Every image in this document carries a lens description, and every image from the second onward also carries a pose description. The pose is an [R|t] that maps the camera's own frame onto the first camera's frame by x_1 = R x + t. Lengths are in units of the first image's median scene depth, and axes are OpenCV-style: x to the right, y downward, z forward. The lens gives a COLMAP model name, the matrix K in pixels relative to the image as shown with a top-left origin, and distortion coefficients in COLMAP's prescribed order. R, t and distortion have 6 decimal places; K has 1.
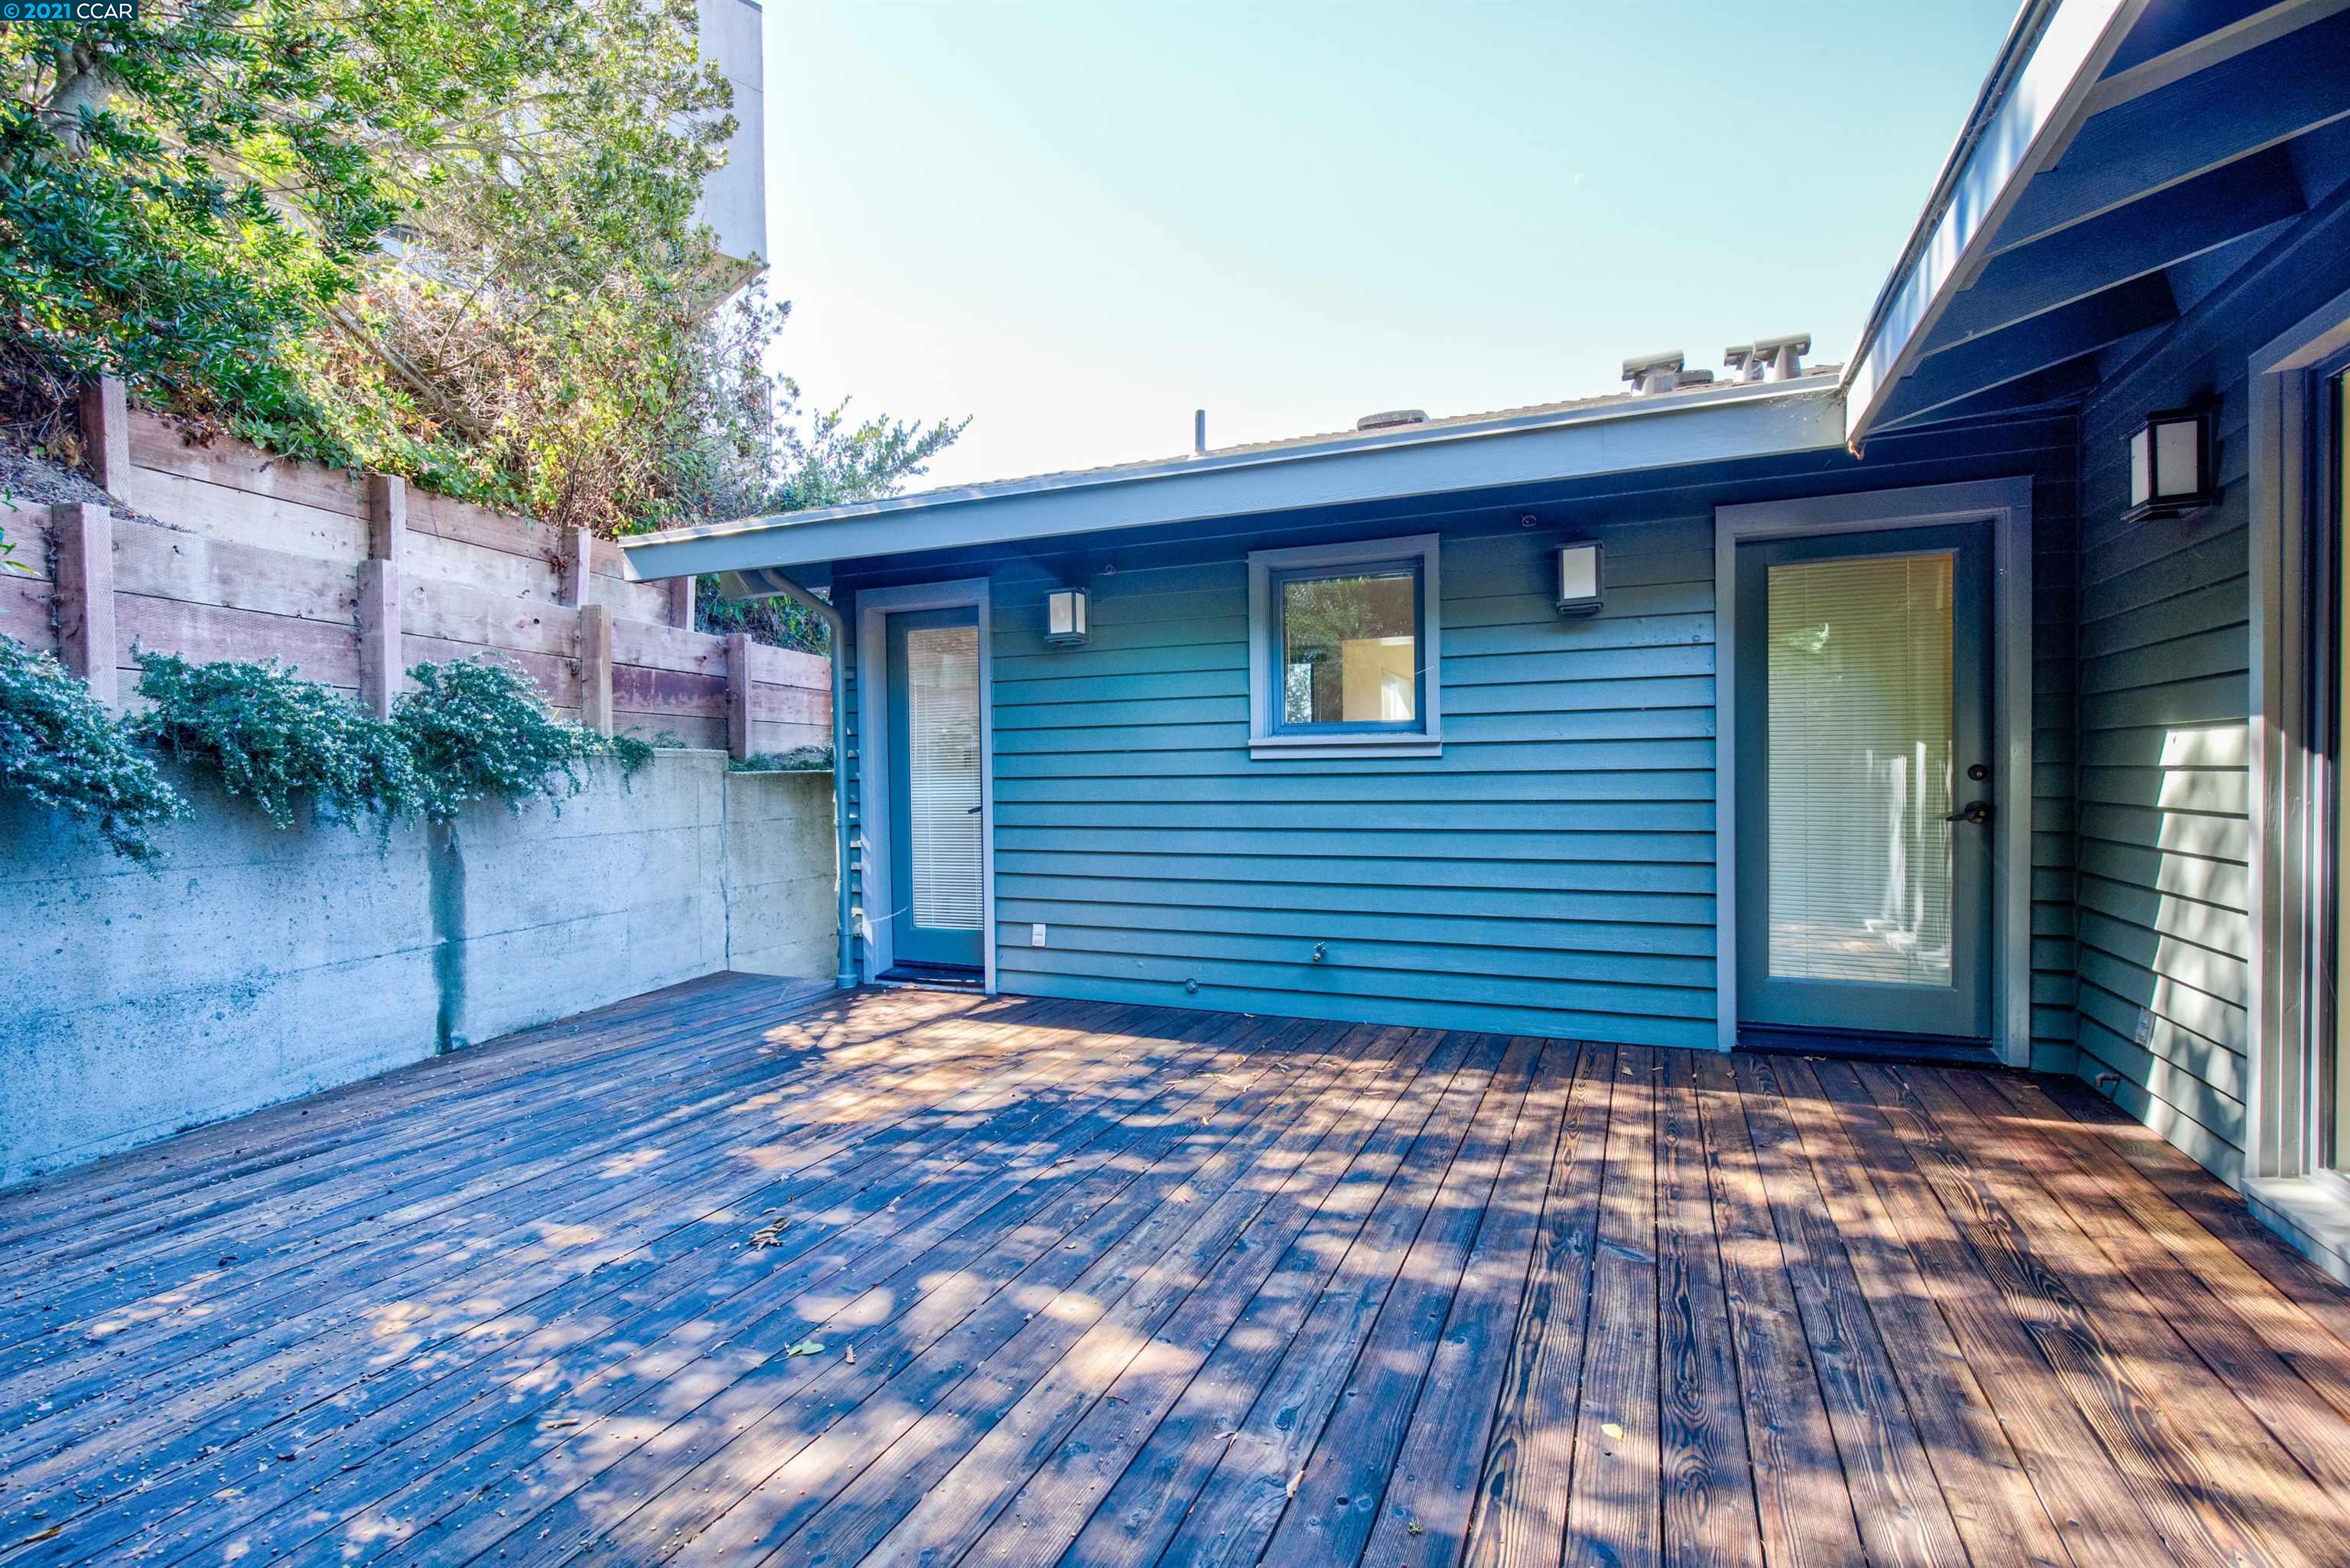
lens RADIAL K [[1065.2, 0, 1203.0], [0, 1065.2, 783.7], [0, 0, 1]] dist [-0.002116, -0.000253]
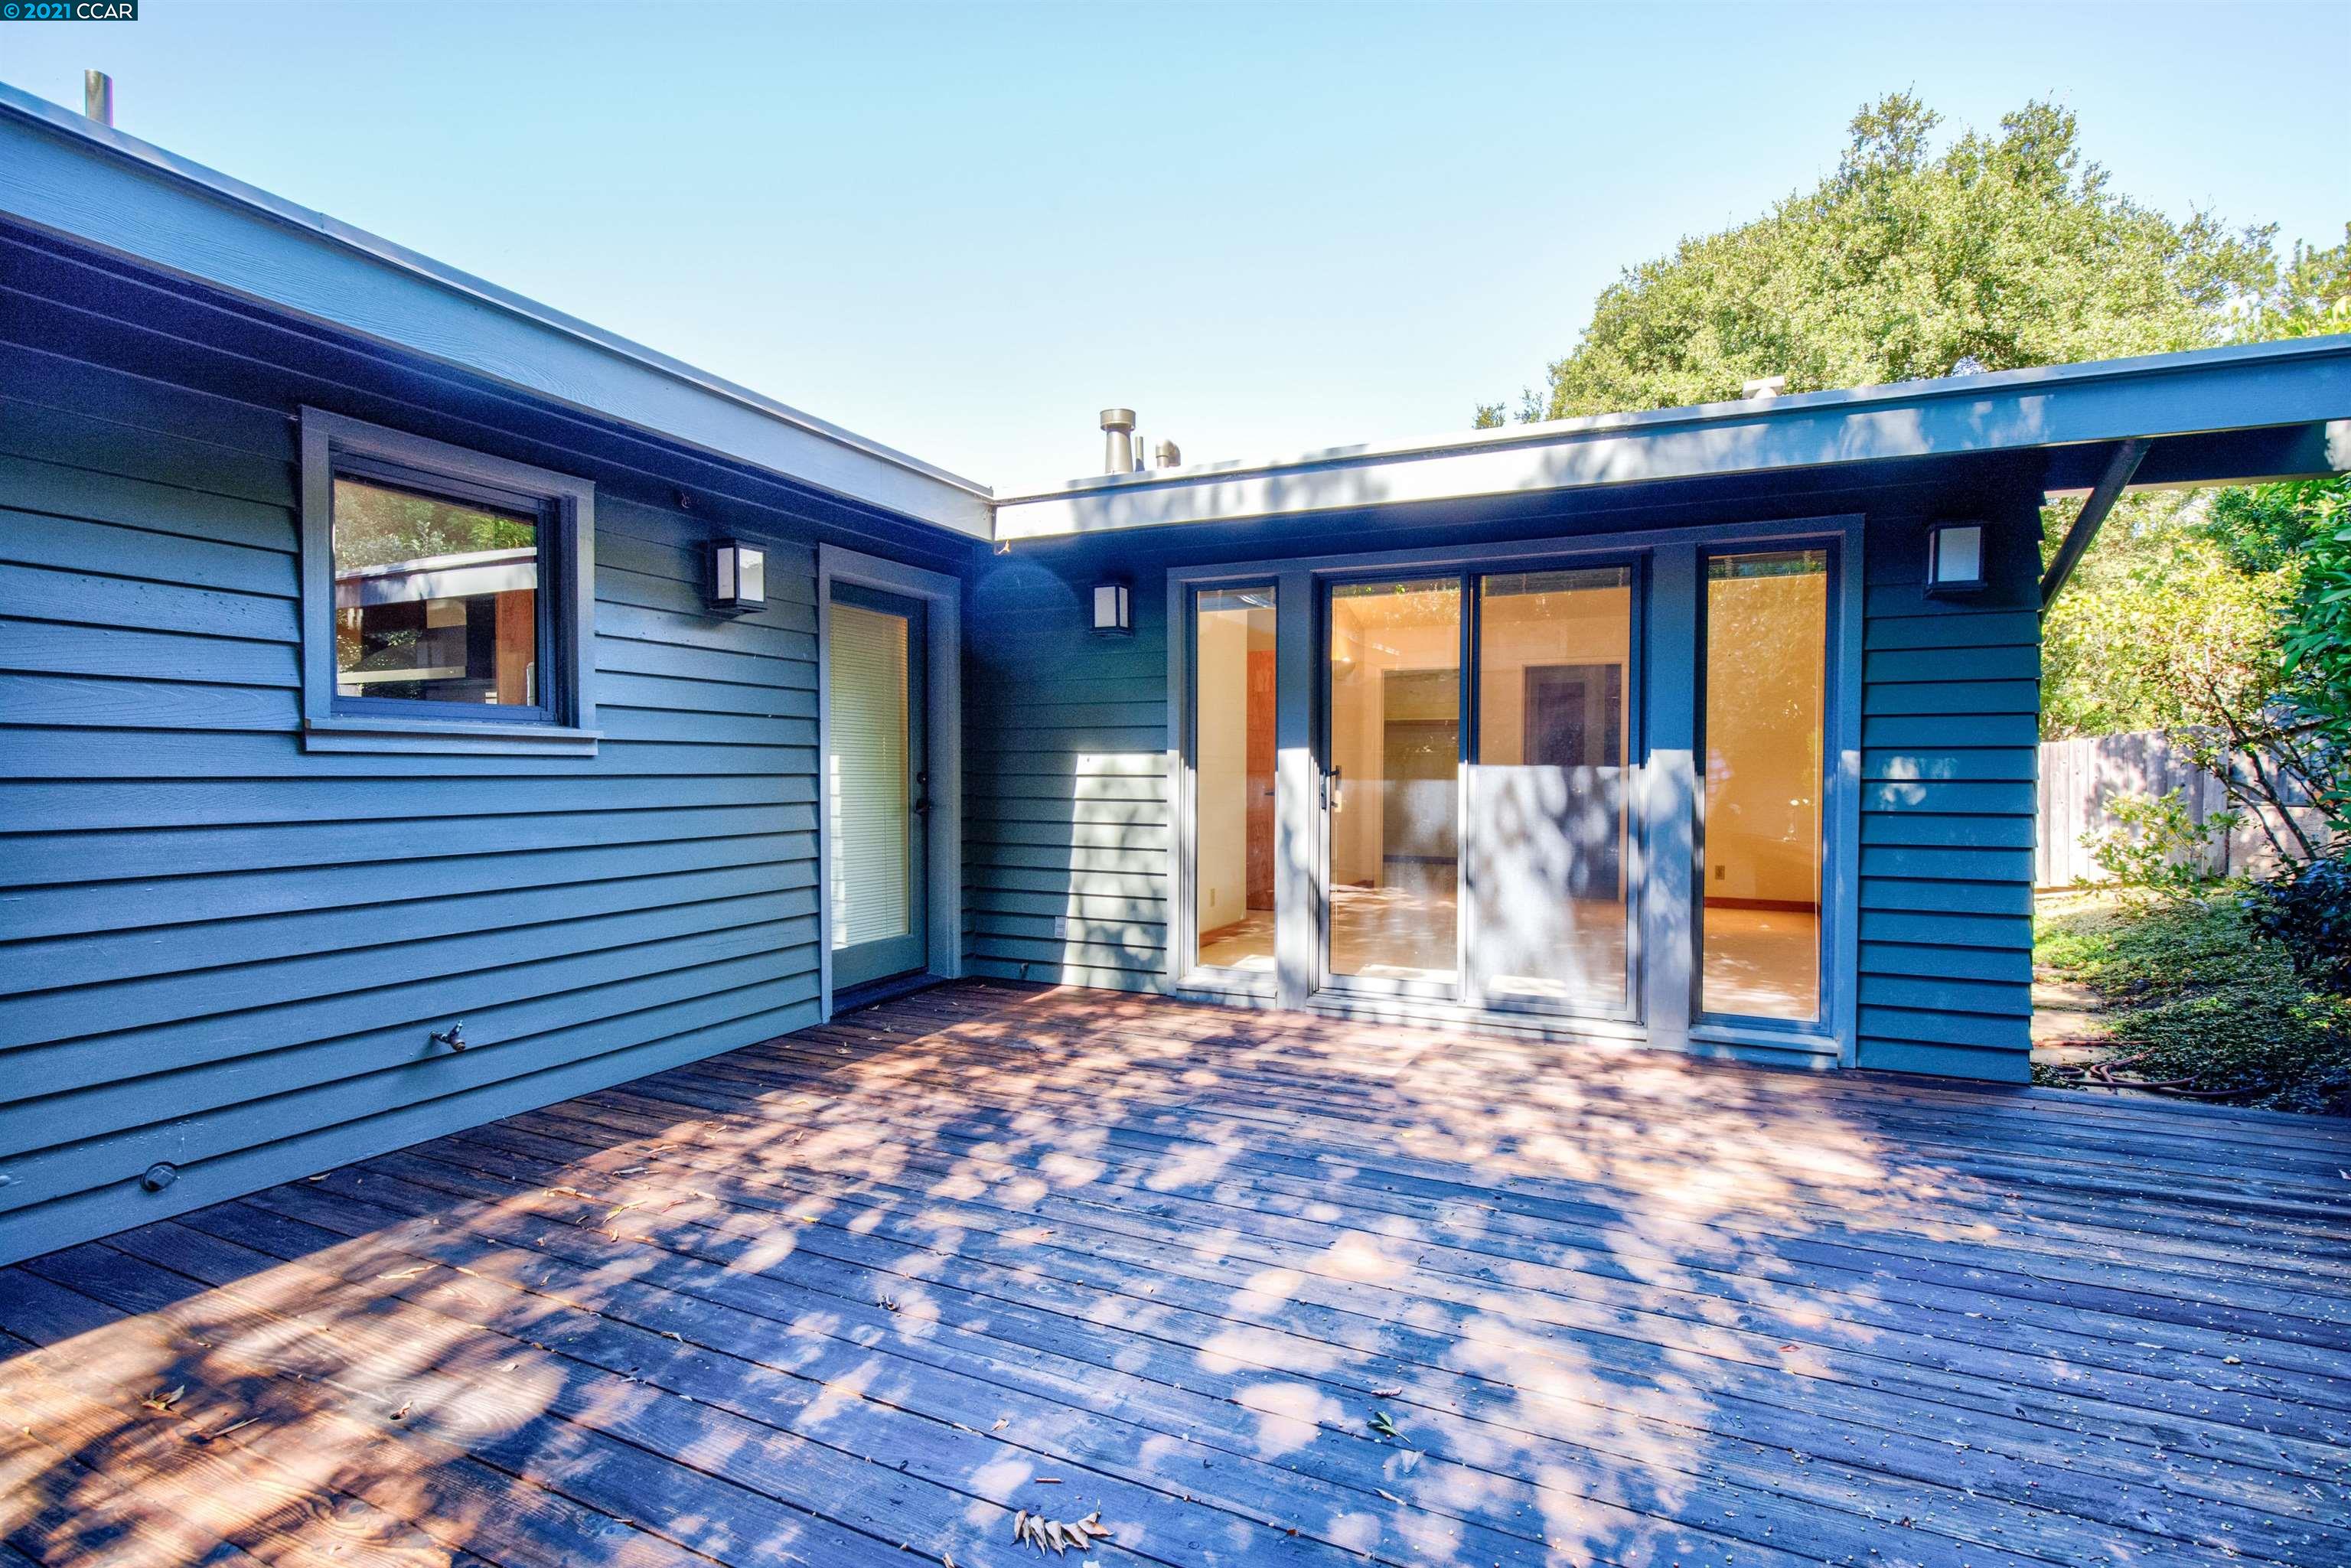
lens RADIAL K [[1065.7, 0, 1197.7], [0, 1065.7, 789.2], [0, 0, 1]] dist [-0.002116, -0.000253]
pose [[0.024548, -0.004517, 0.999688, -0.835486], [0.010266, 0.999938, 0.004266, 0.002107], [-0.999646, 0.010158, 0.024592, 0.750148]]
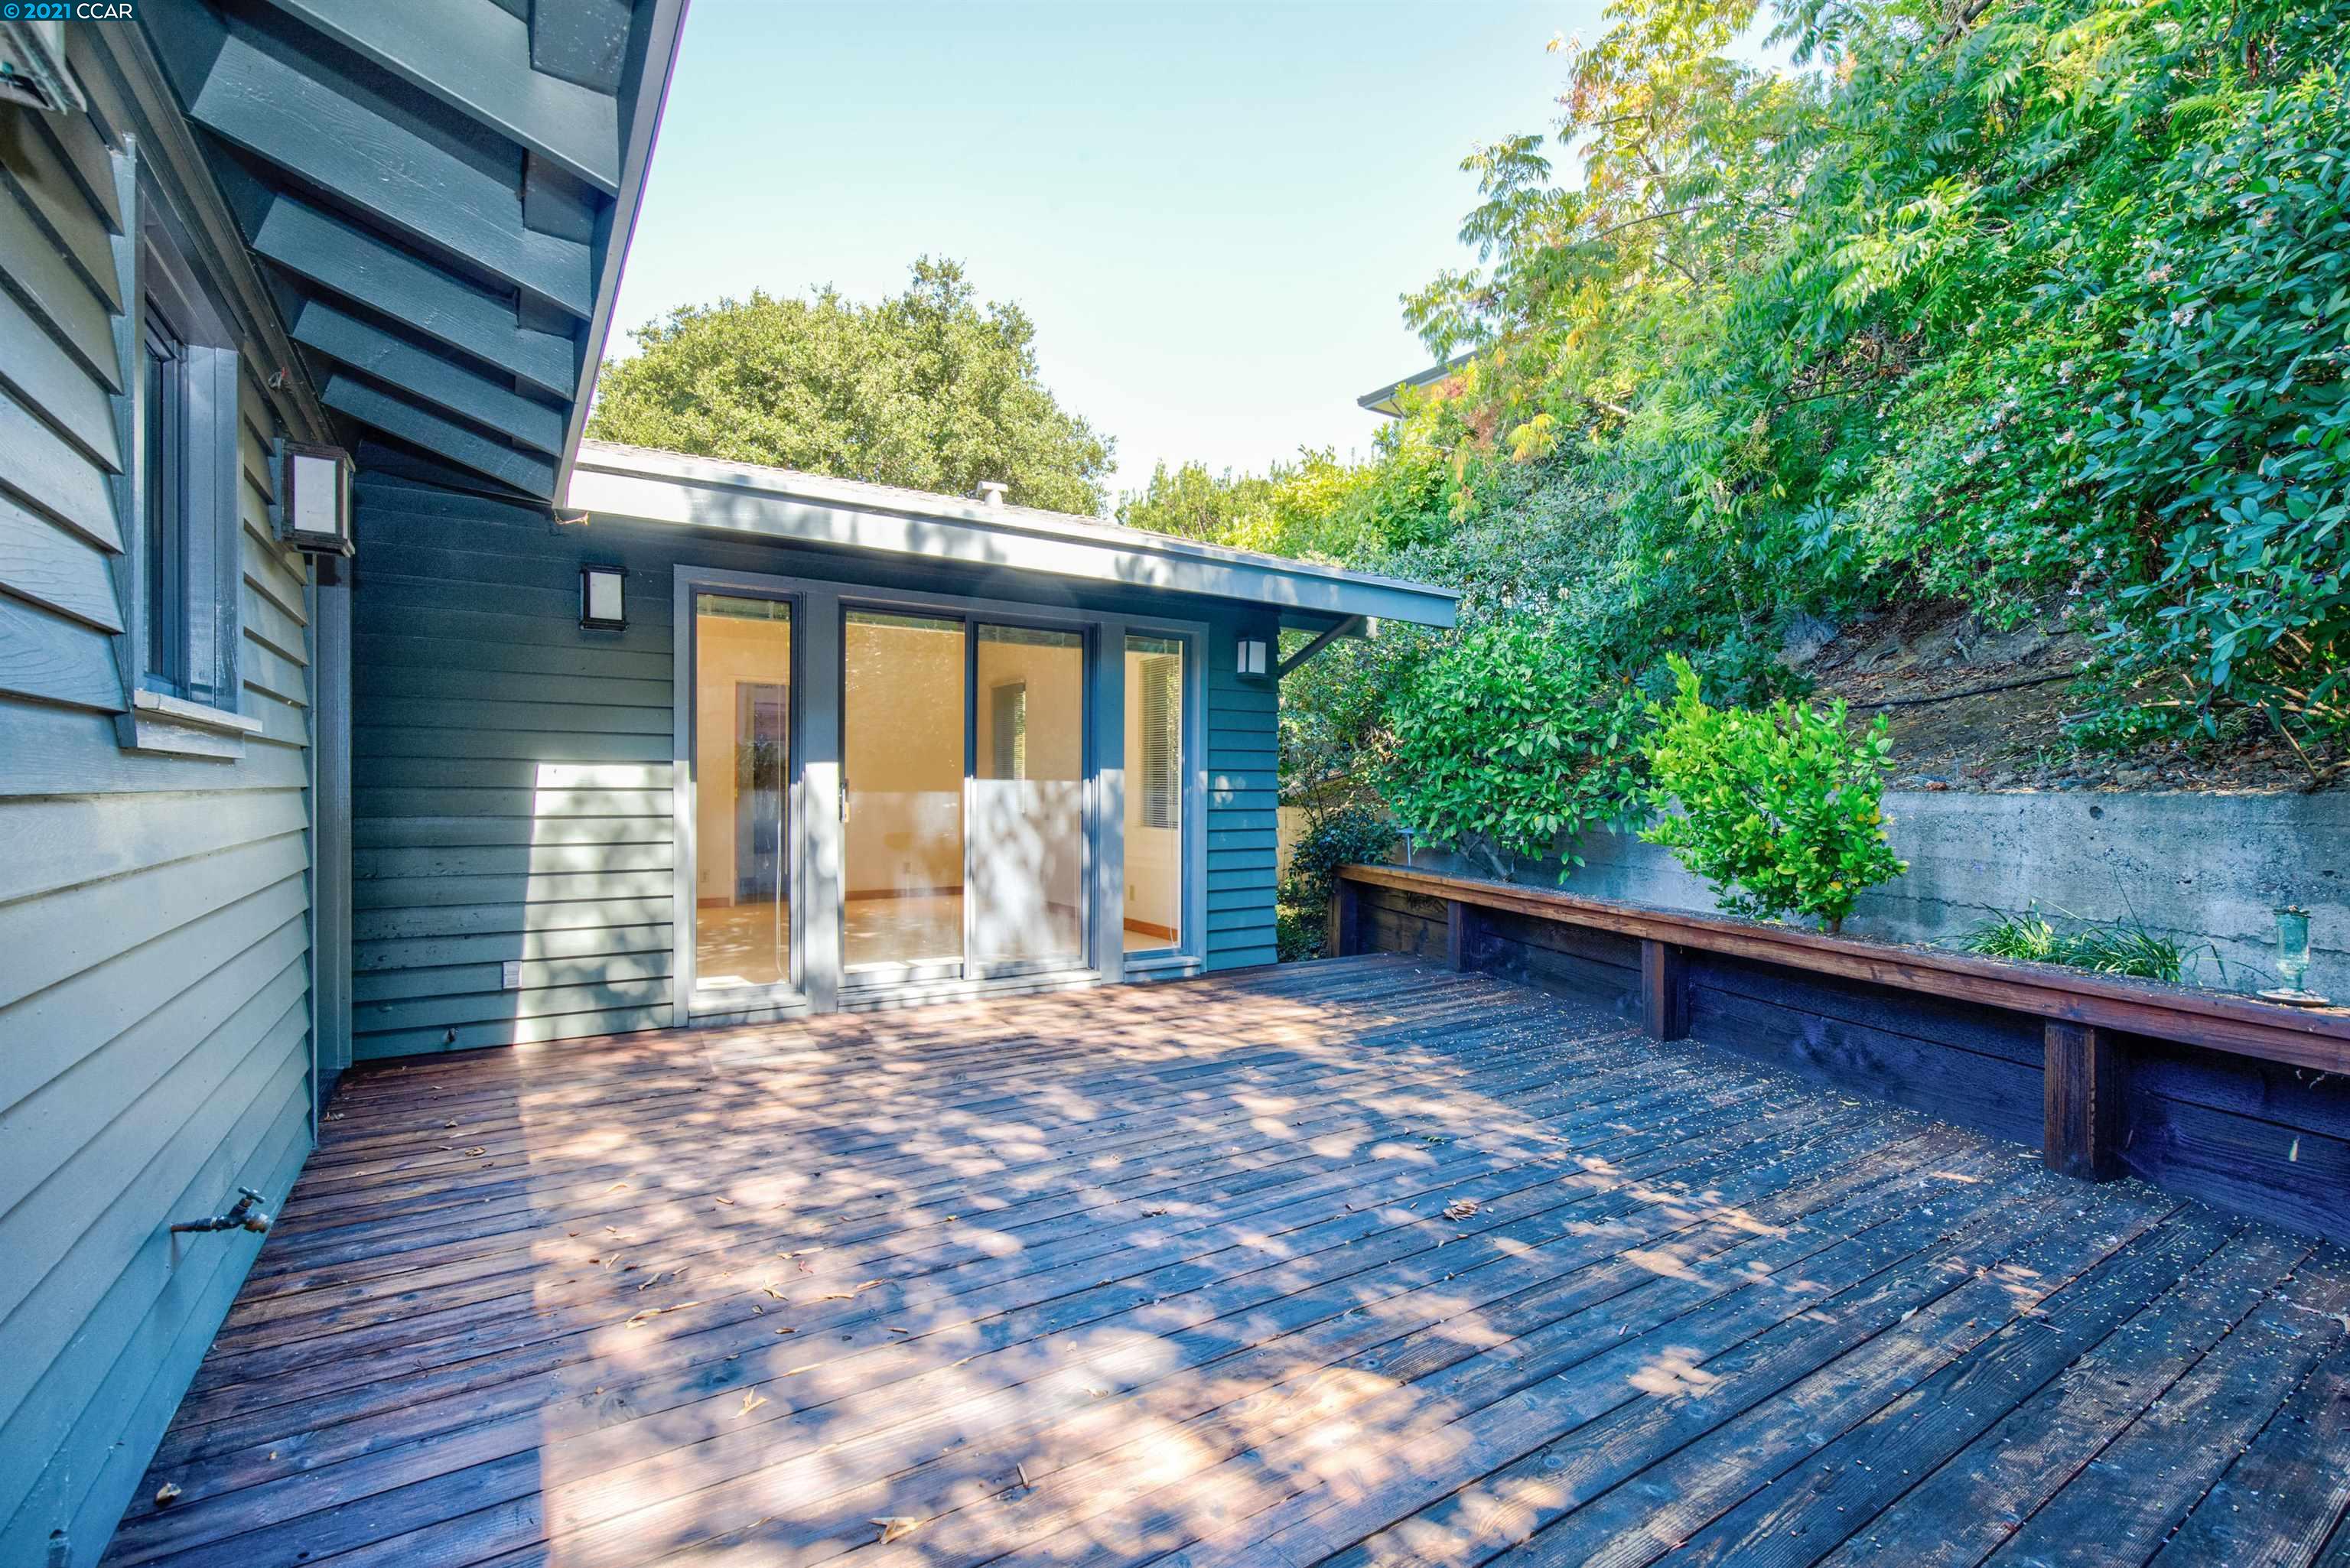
lens RADIAL K [[1065.2, 0, 1203.9], [0, 1065.2, 787.8], [0, 0, 1]] dist [-0.002116, -0.000253]
pose [[-0.832237, 0.009157, 0.554344, -0.659704], [0.014707, 0.999876, 0.005563, -0.010847], [-0.554225, 0.012782, -0.832269, 1.688500]]
